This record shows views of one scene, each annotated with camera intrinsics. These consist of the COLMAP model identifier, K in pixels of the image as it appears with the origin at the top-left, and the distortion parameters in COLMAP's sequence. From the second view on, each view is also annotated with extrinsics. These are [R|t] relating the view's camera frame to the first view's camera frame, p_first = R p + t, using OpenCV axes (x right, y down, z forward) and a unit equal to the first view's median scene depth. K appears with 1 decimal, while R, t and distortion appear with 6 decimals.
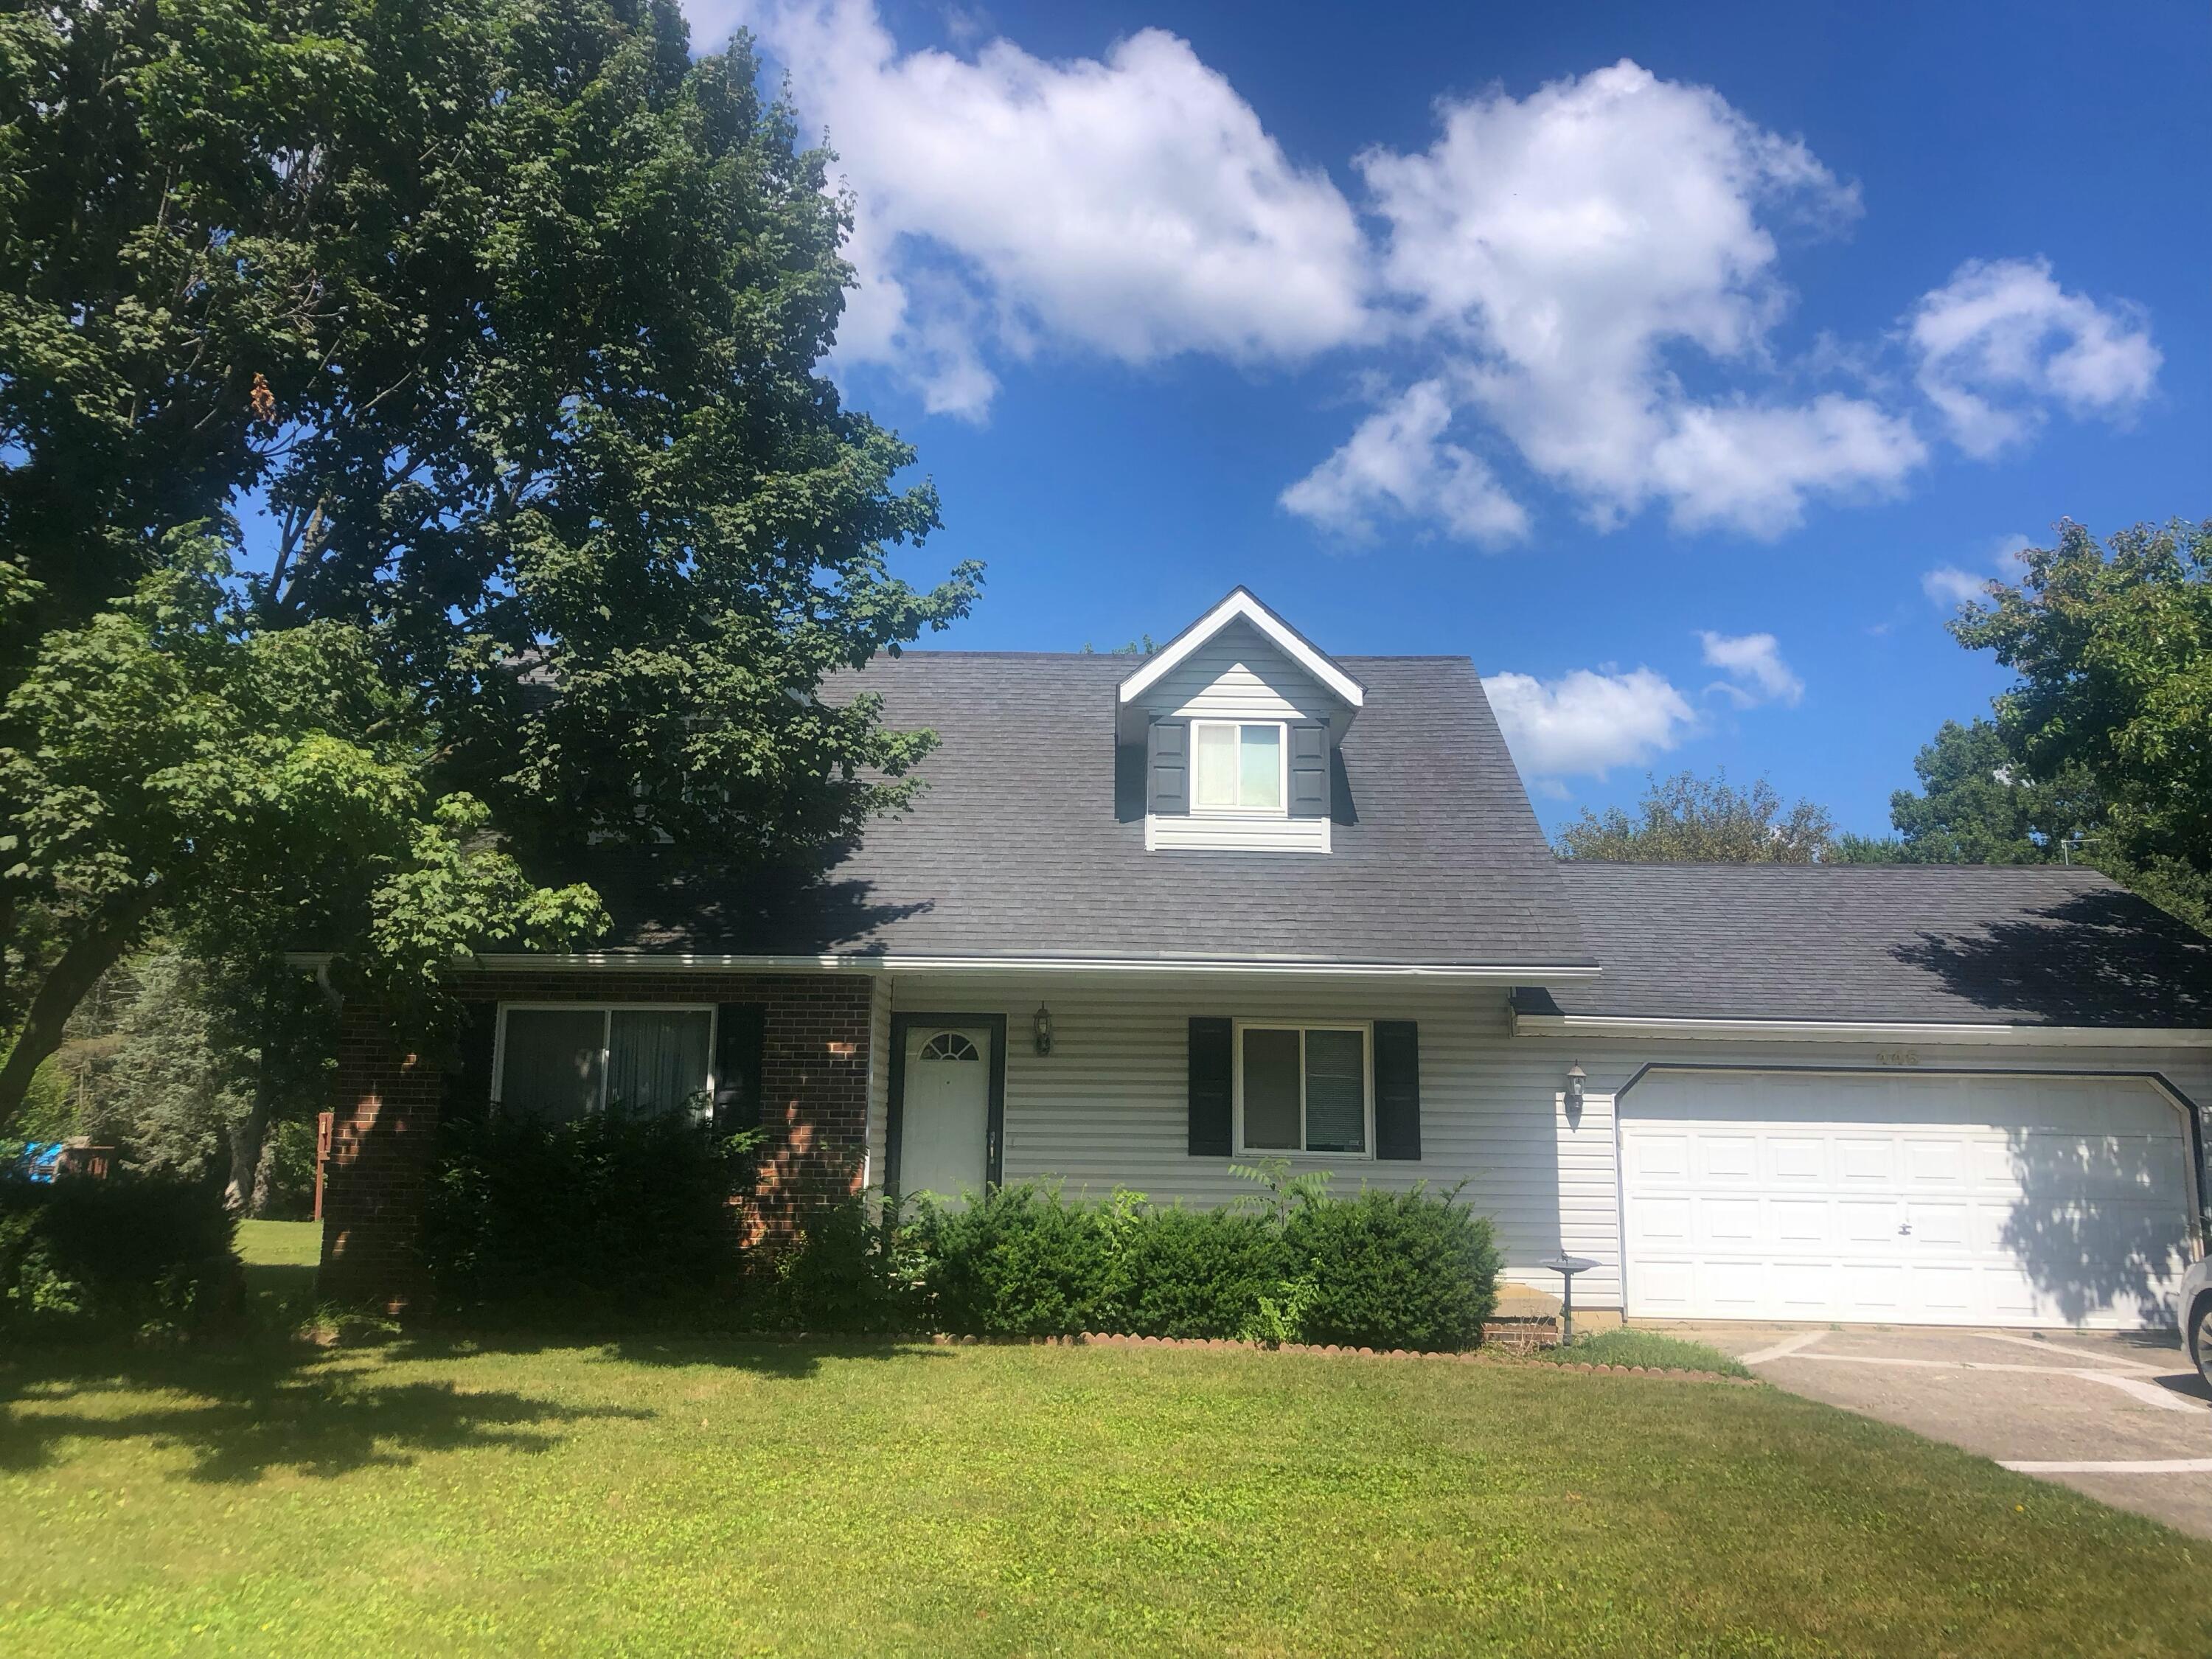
lens RADIAL K [[1821.1, 0, 1106.0], [0, 1821.1, 829.5], [0, 0, 1]] dist [0.068924, -0.095102]
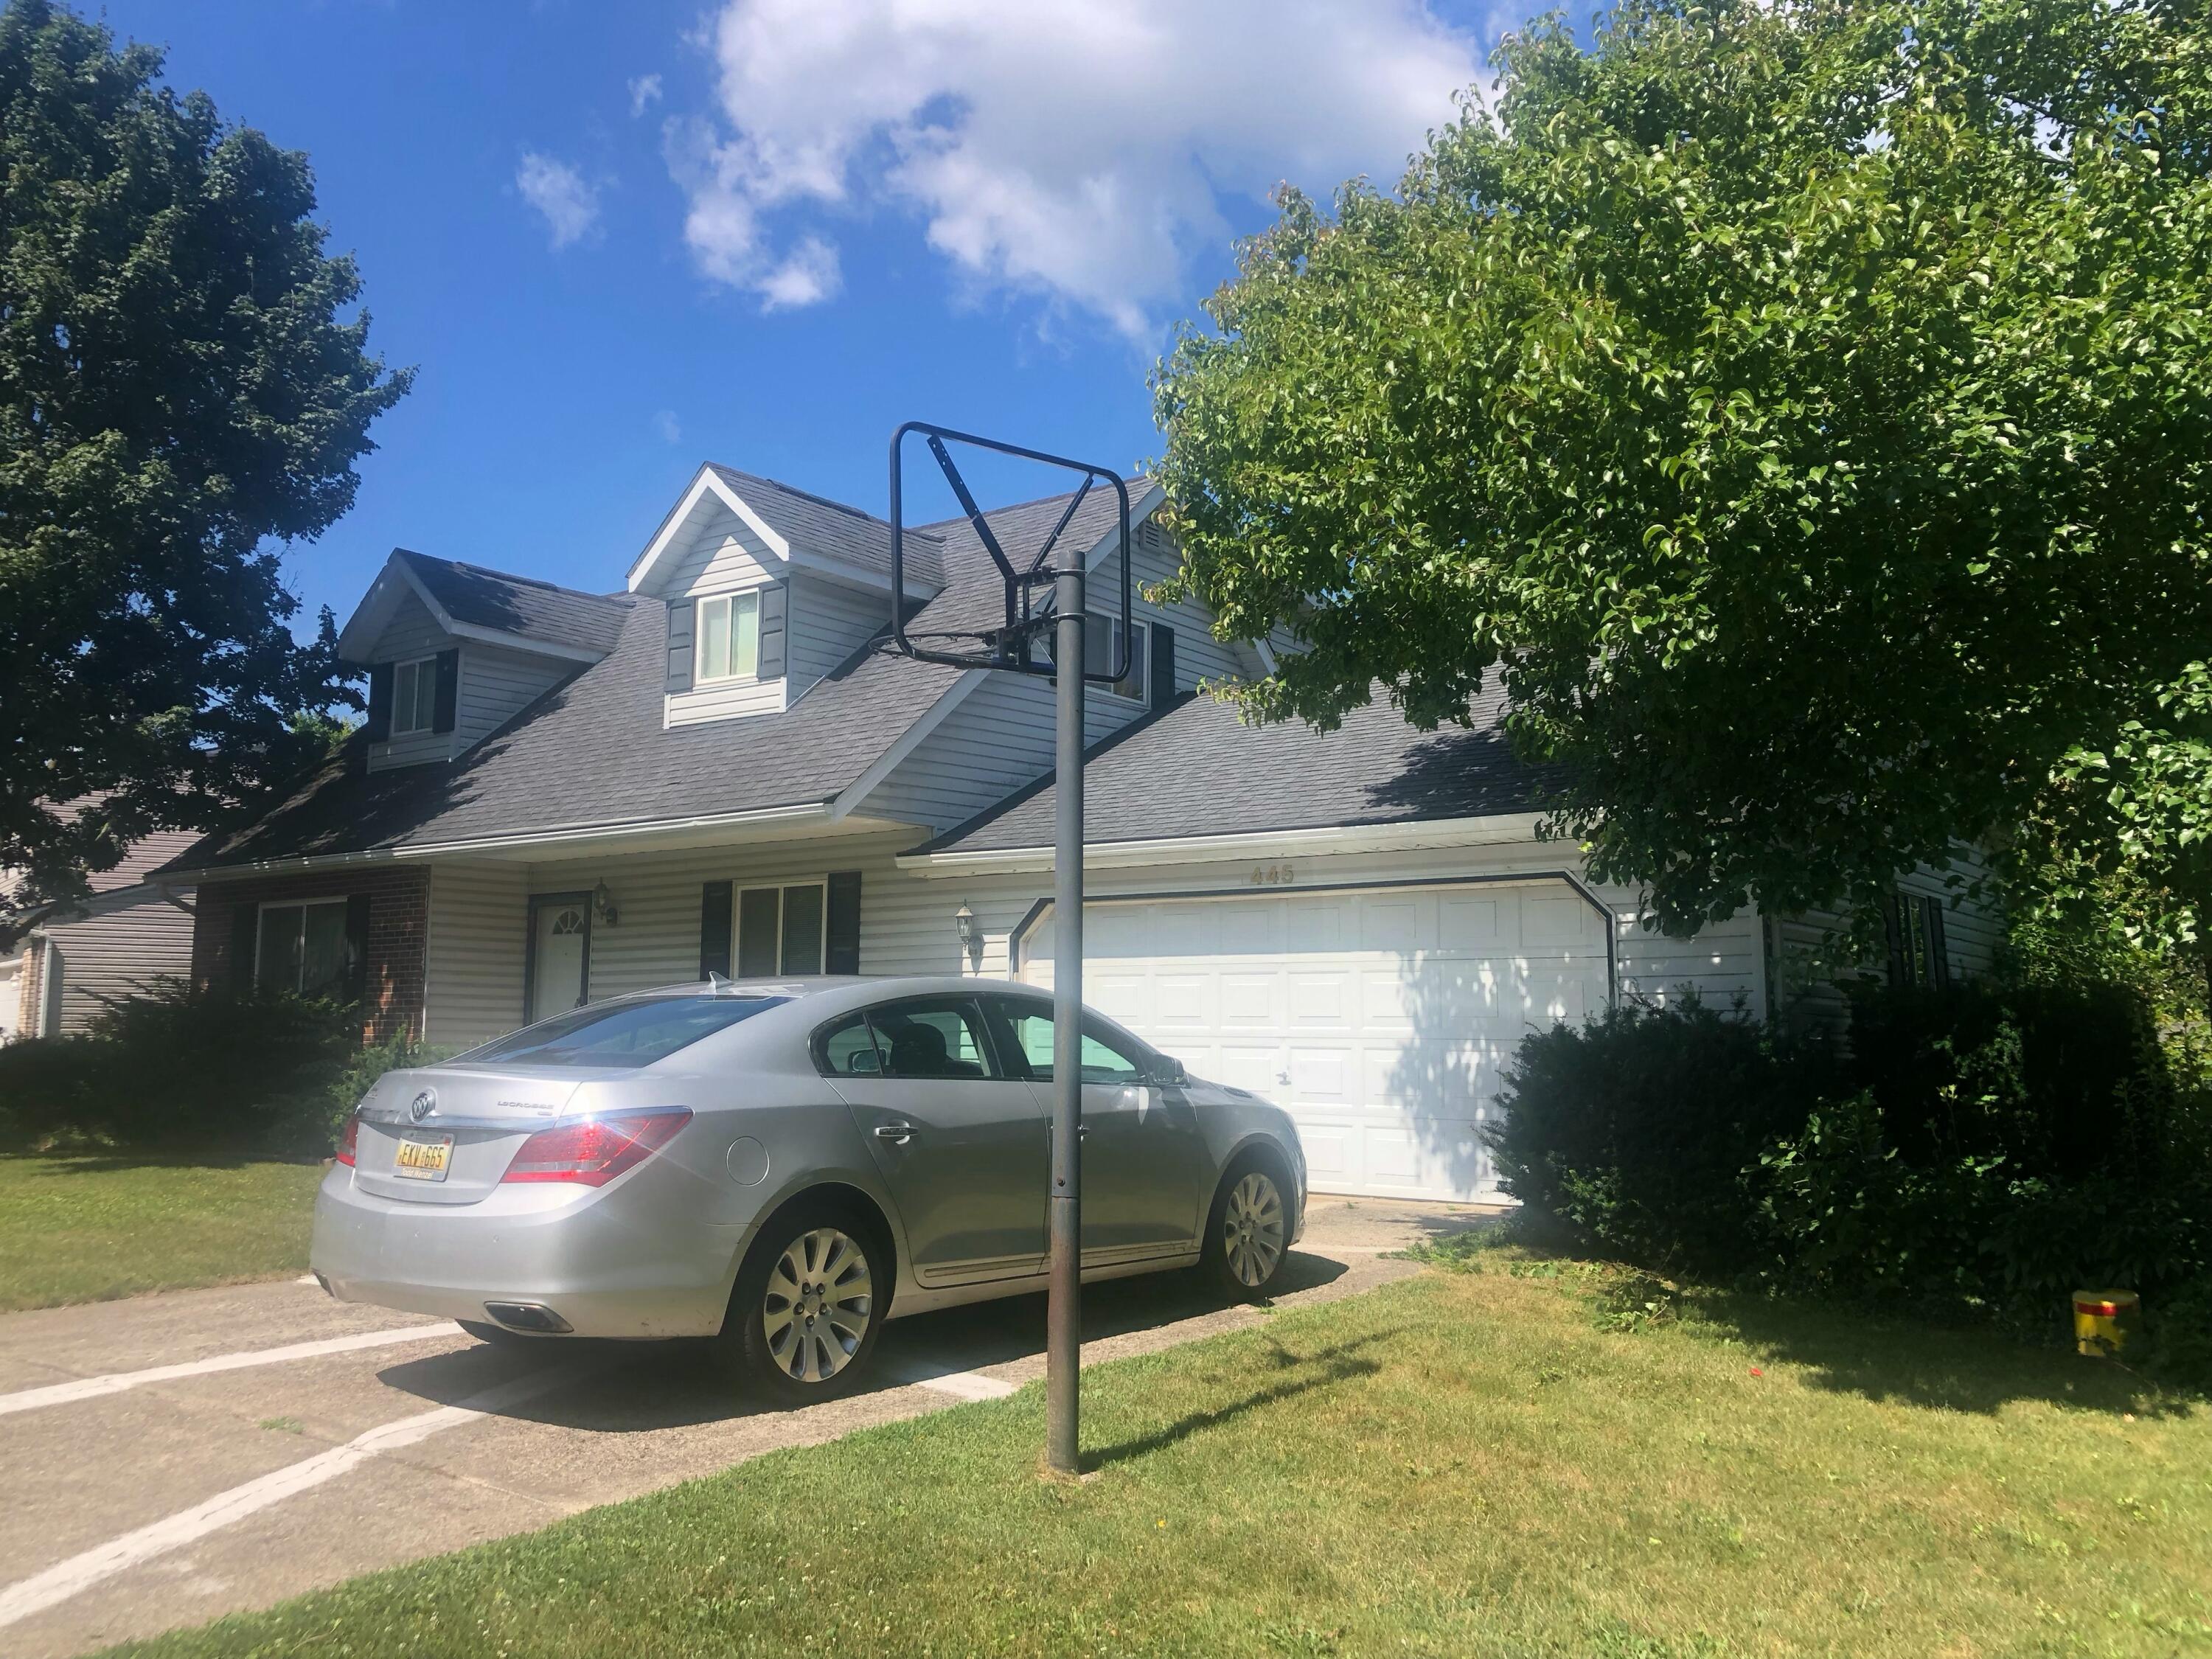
lens RADIAL K [[1821.1, 0, 1106.0], [0, 1821.1, 829.5], [0, 0, 1]] dist [0.068924, -0.095102]
pose [[0.808268, -0.080370, -0.583303, 0.860933], [0.108204, 0.994044, 0.012972, 0.085013], [0.578787, -0.073600, 0.812151, 0.283815]]
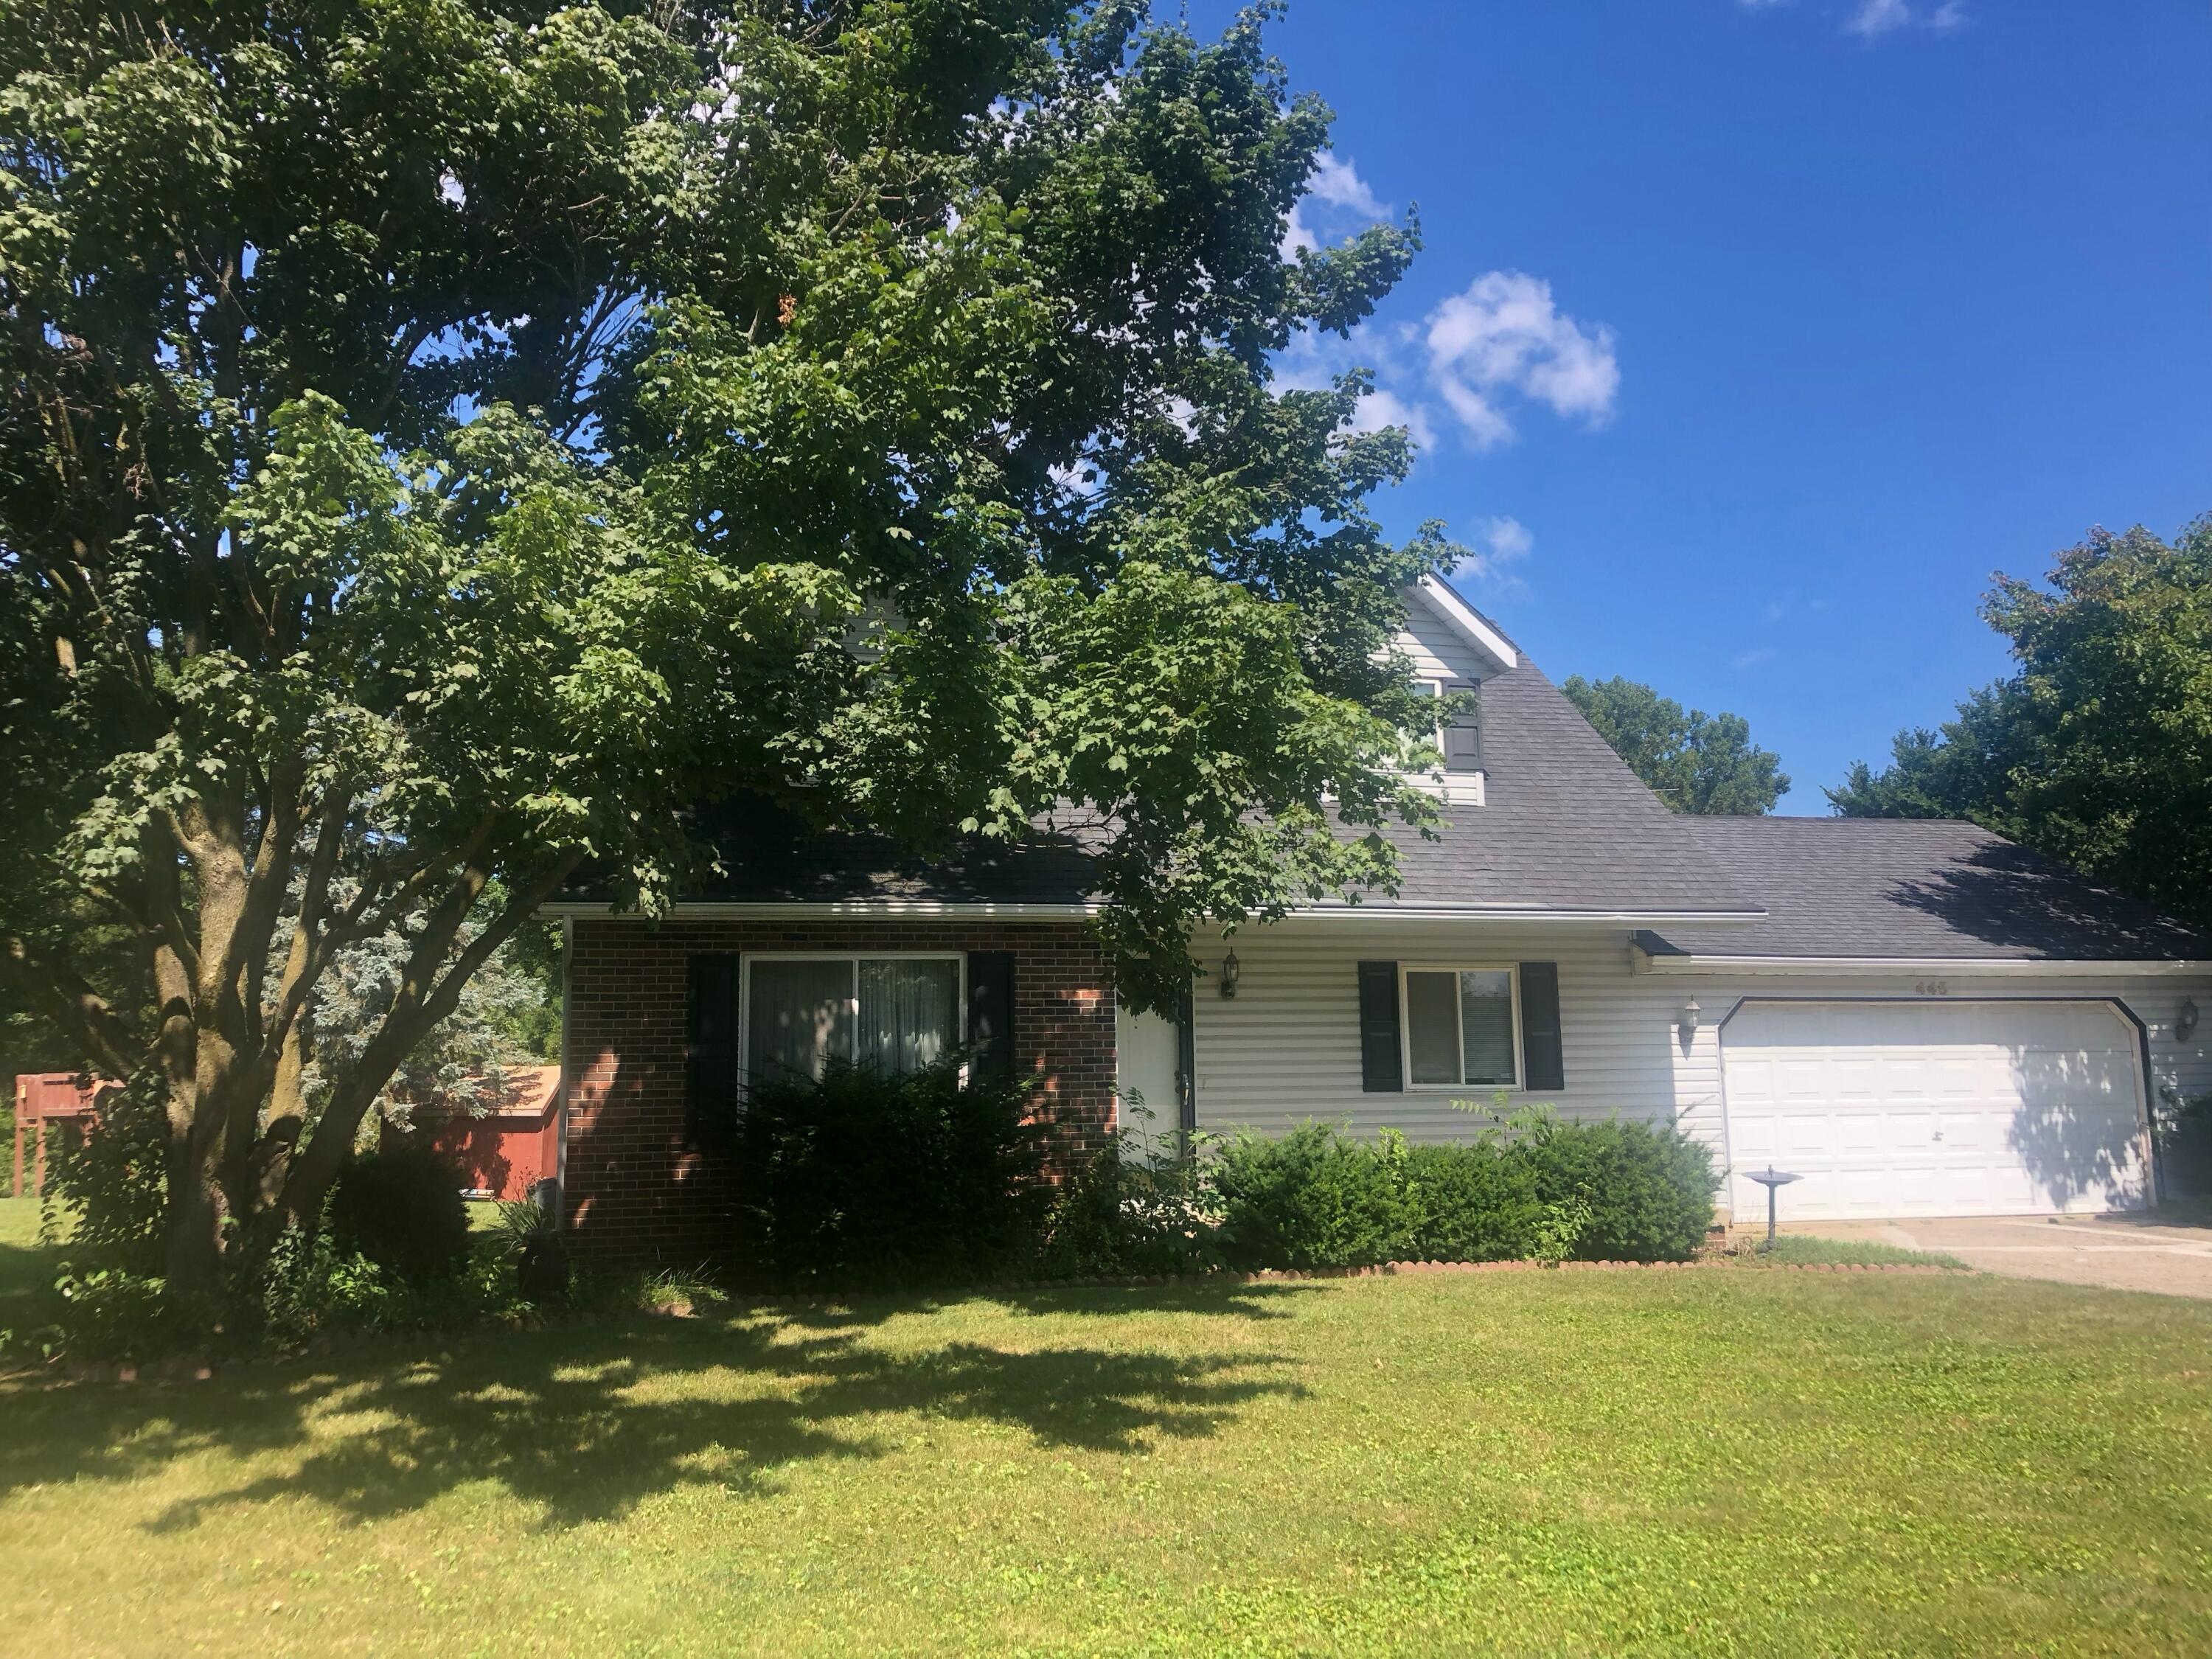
lens RADIAL K [[1776.2, 0, 1110.9], [0, 1776.2, 853.7], [0, 0, 1]] dist [0.042533, -0.007054]
pose [[0.963705, 0.004334, 0.266934, -0.369358], [-0.016107, 0.998991, 0.041930, 0.000834], [-0.266483, -0.044708, 0.962802, 0.058428]]
